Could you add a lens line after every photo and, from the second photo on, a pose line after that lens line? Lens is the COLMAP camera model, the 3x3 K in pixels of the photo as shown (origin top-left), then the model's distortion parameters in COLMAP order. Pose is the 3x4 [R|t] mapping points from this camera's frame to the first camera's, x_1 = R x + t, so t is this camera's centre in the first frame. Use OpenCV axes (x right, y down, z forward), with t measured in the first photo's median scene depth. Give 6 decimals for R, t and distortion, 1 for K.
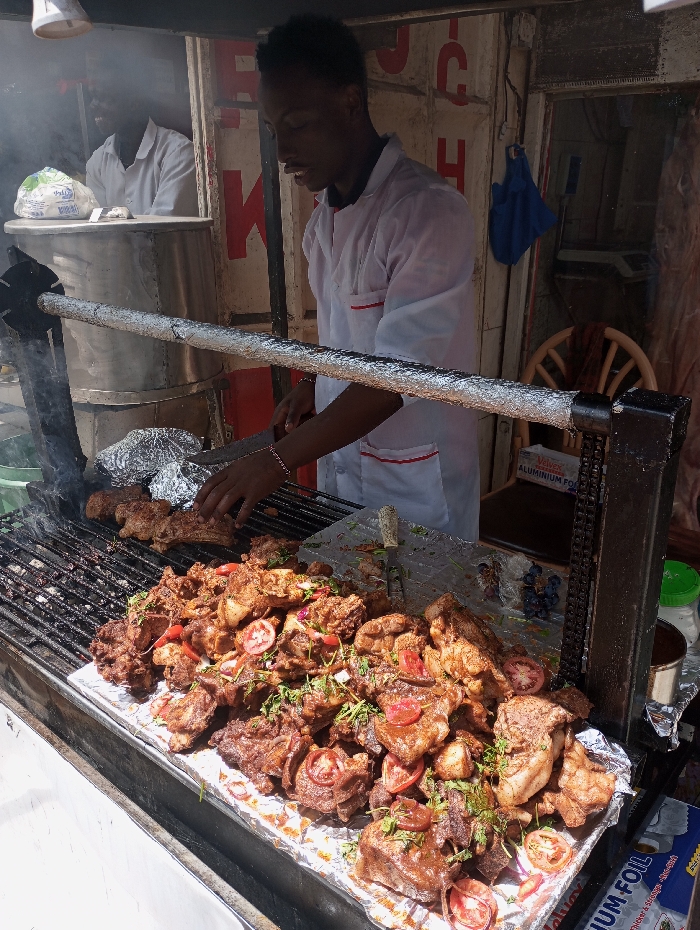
lens RADIAL K [[752.7, 0, 362.8], [0, 752.7, 464.2], [0, 0, 1]] dist [0.074914, -0.095143]
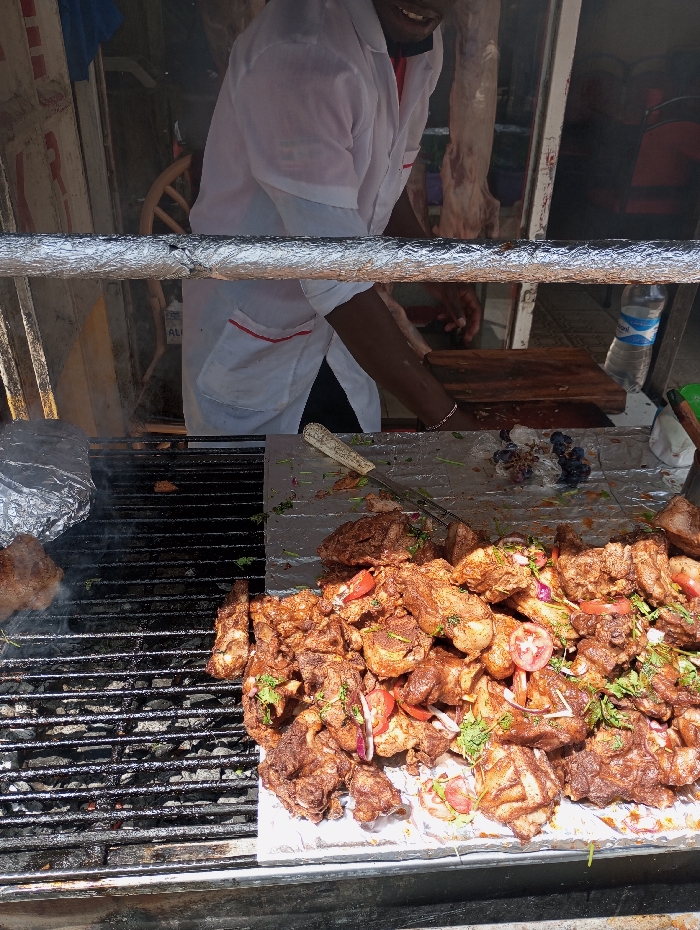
lens RADIAL K [[752.7, 0, 362.8], [0, 752.7, 464.2], [0, 0, 1]] dist [0.074914, -0.095143]
pose [[0.709159, -0.358418, 0.607150, -0.606091], [0.214341, 0.929984, 0.298643, -0.188252], [-0.671678, -0.081648, 0.736330, 0.533185]]
